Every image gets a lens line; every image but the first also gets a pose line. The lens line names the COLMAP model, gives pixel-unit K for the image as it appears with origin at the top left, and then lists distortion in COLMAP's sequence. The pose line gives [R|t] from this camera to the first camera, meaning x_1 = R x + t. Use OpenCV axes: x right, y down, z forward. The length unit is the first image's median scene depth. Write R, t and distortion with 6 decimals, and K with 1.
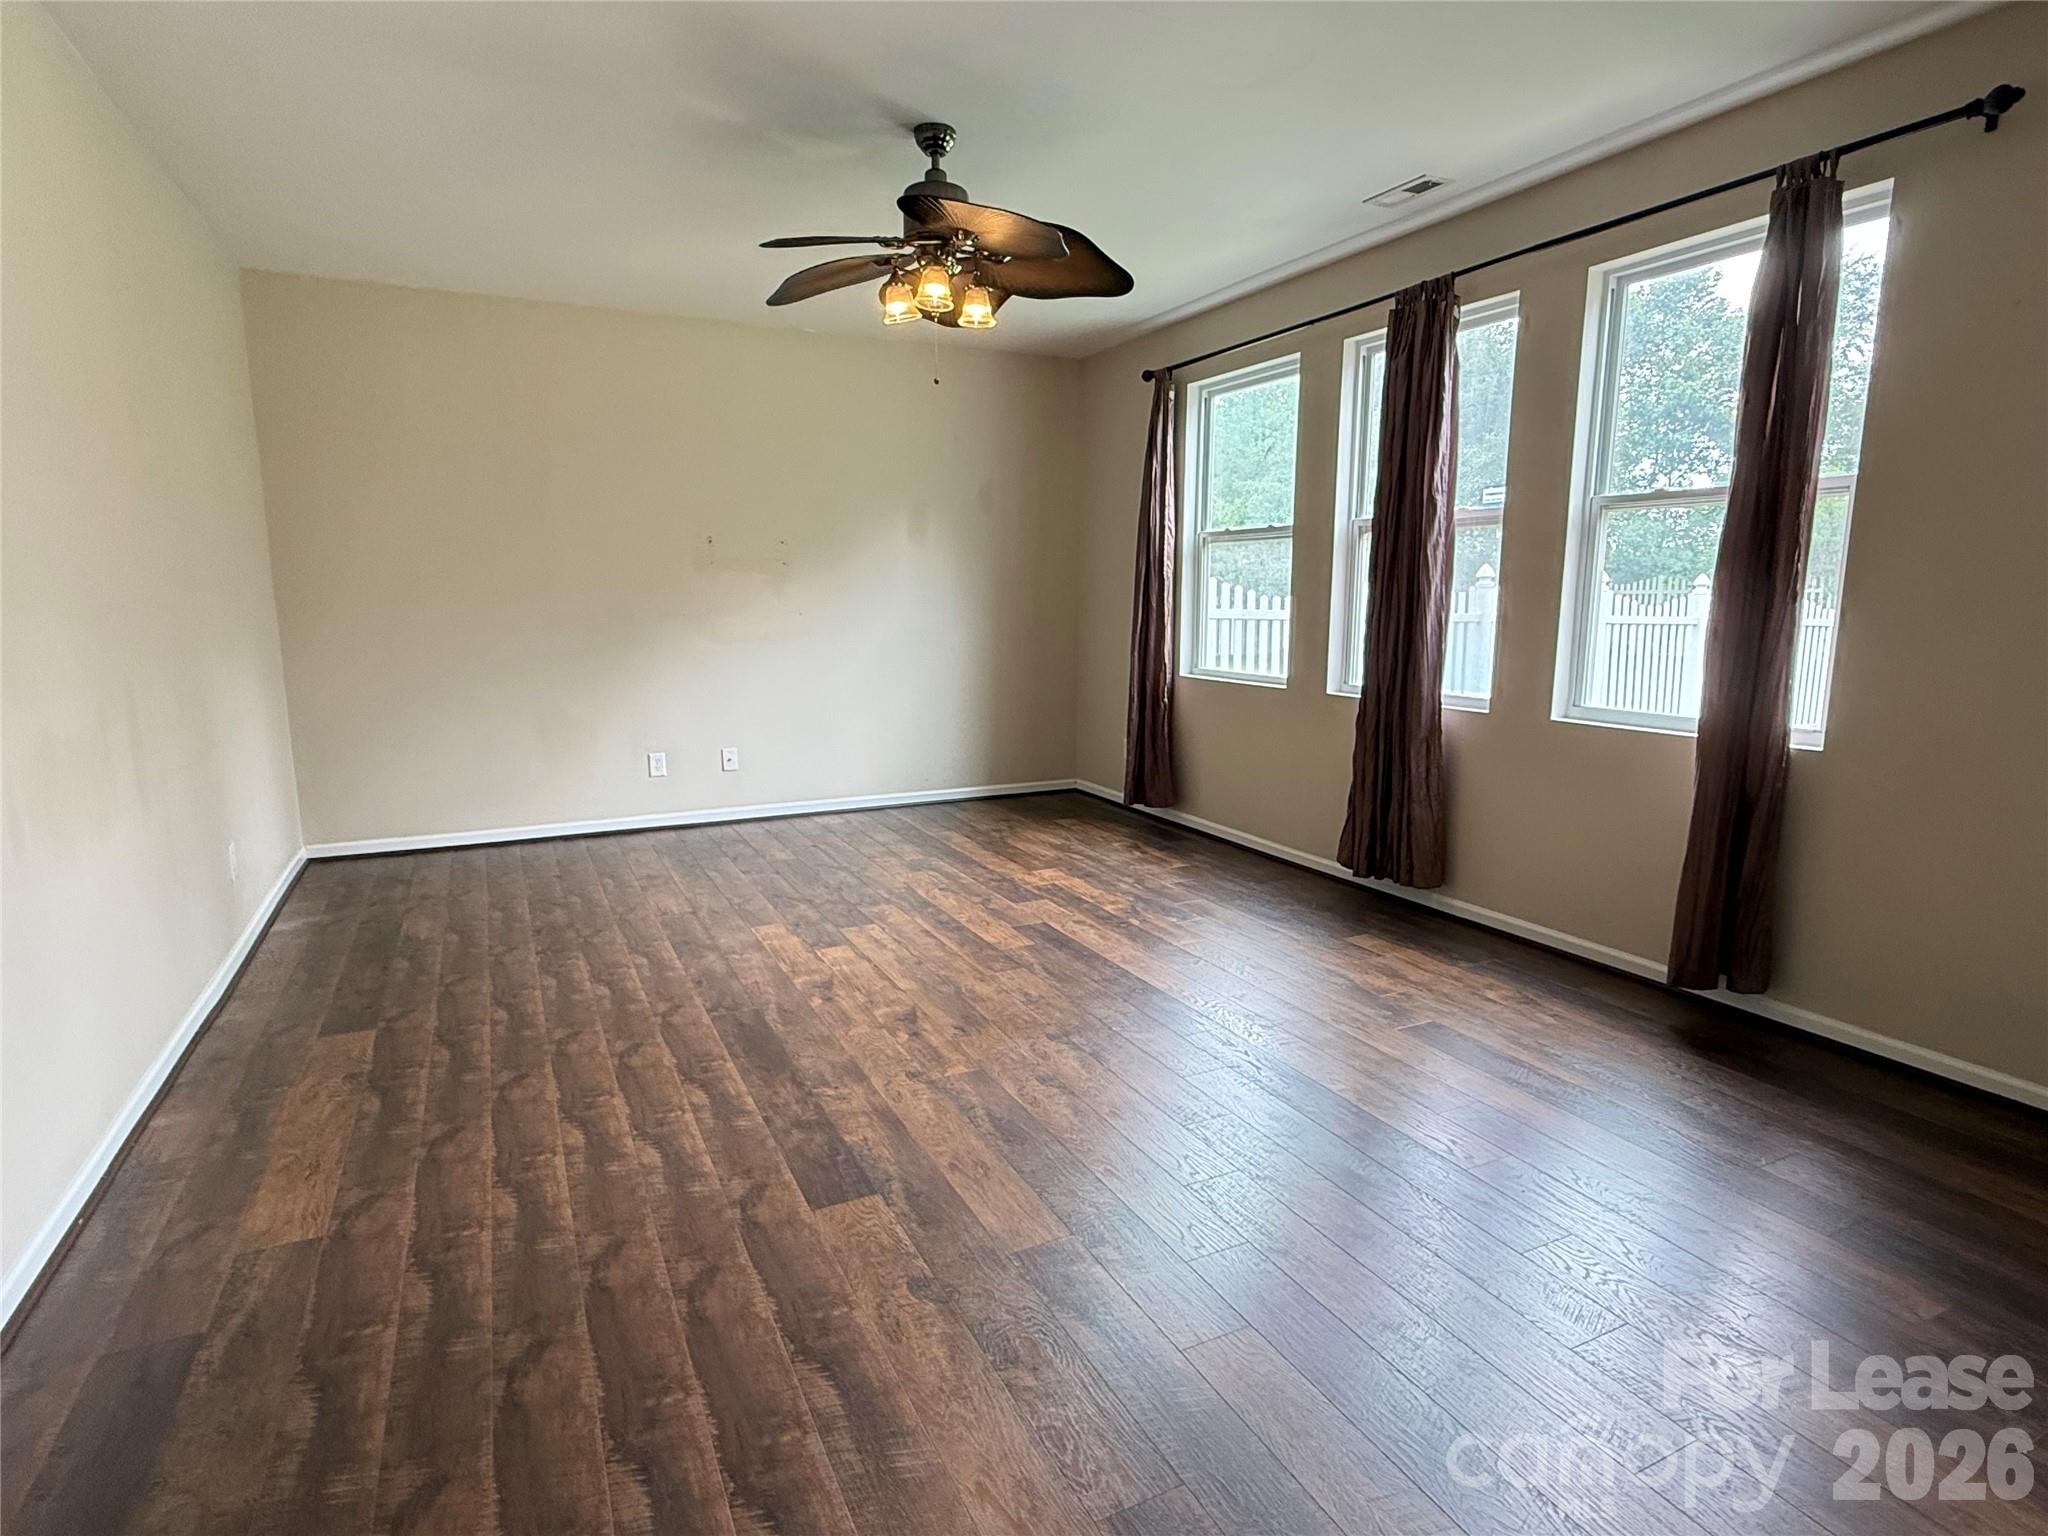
lens RADIAL K [[1075.7, 0, 1024.0], [0, 1075.7, 768.0], [0, 0, 1]] dist [0.021817, -0.011845]
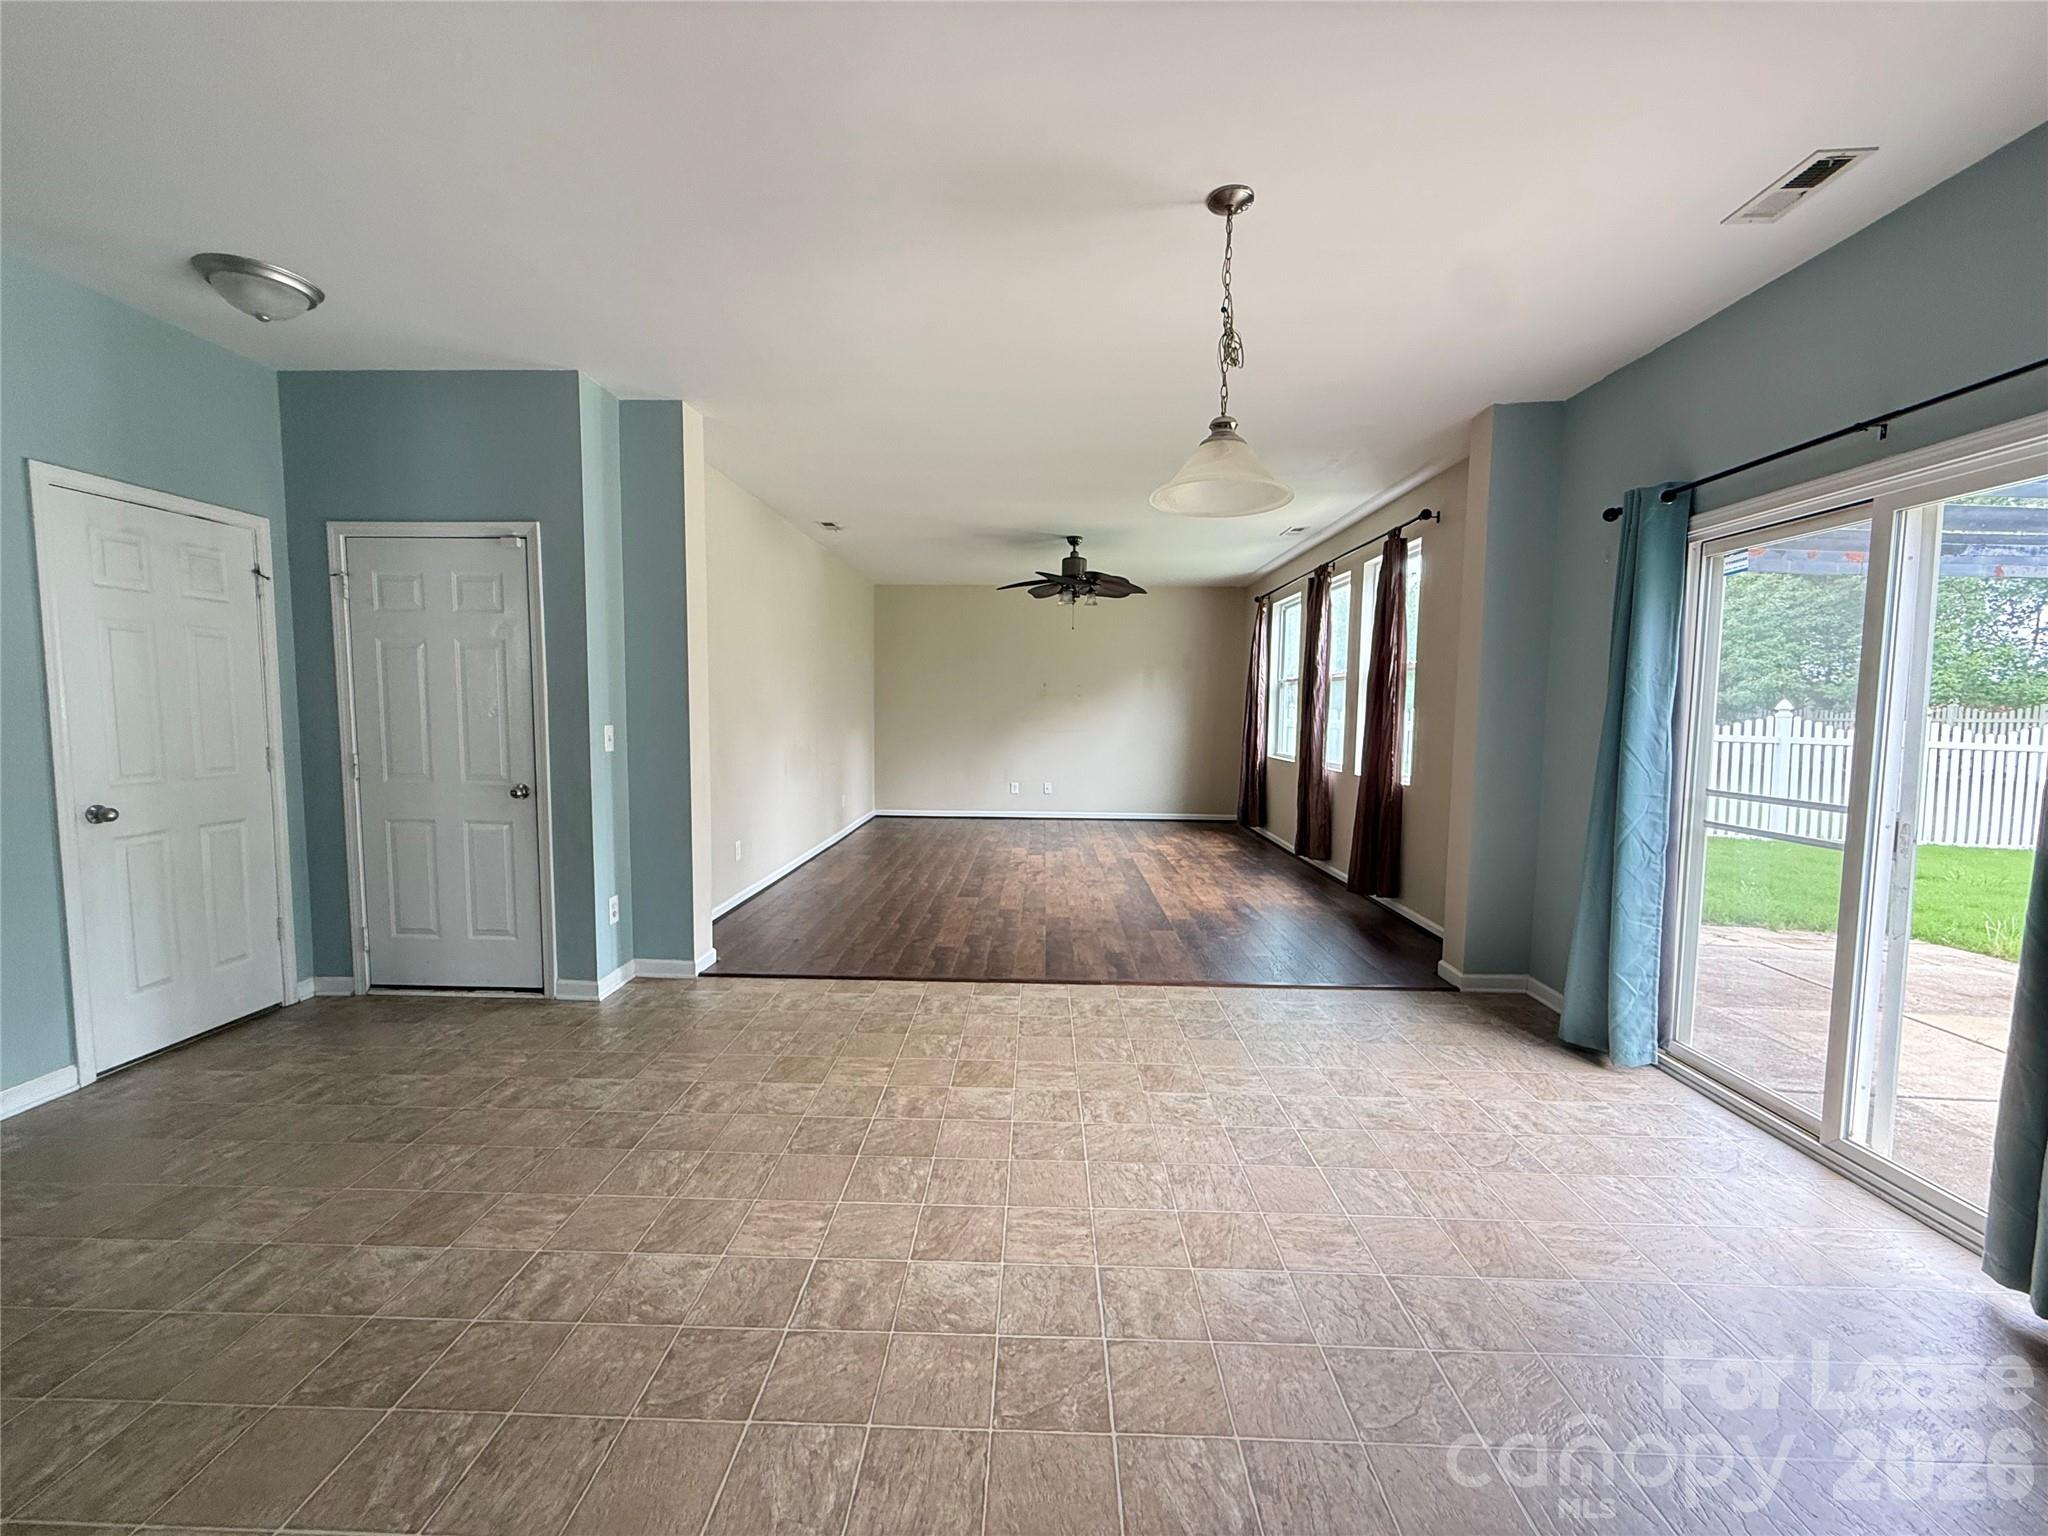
lens RADIAL K [[812.5, 0, 1024.0], [0, 812.5, 768.0], [0, 0, 1]] dist [-0.003235, -0.000015]
pose [[0.886344, 0.042753, -0.461050, 0.570544], [-0.085318, 0.993758, -0.071868, 0.095383], [0.455100, 0.103036, 0.884459, -0.577309]]
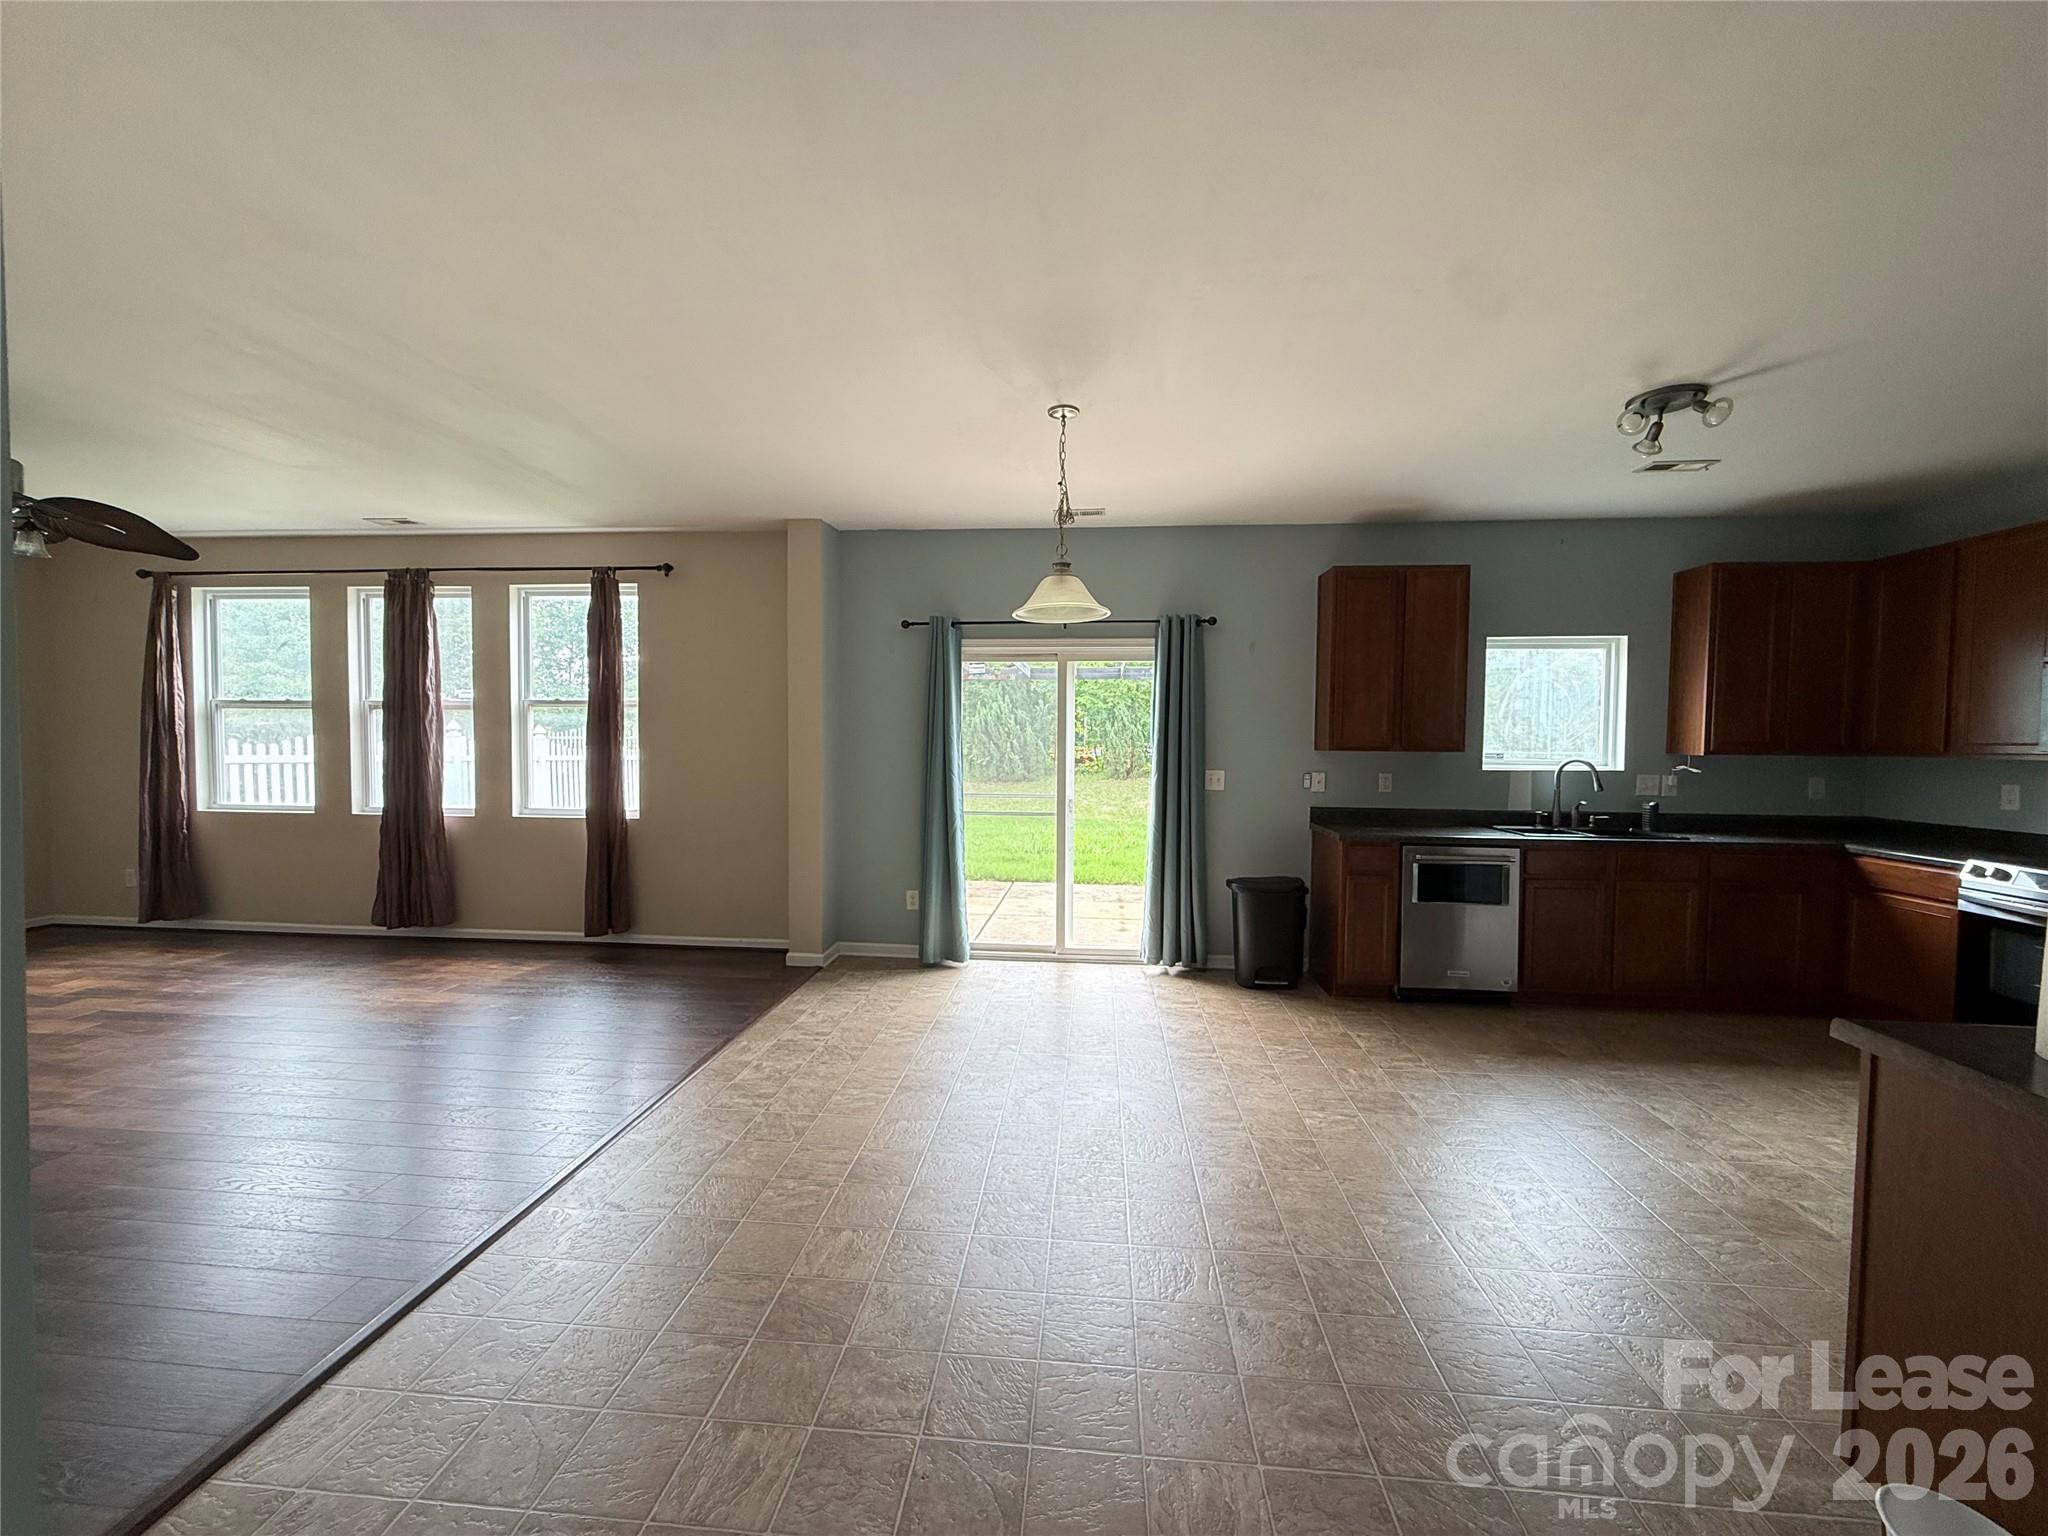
lens RADIAL K [[812.5, 0, 1024.0], [0, 812.5, 768.0], [0, 0, 1]] dist [-0.003235, -0.000015]
pose [[0.522857, -0.026513, 0.852008, -0.208522], [0.130618, 0.990204, -0.049343, 0.049733], [-0.842354, 0.137087, 0.521198, -0.417870]]
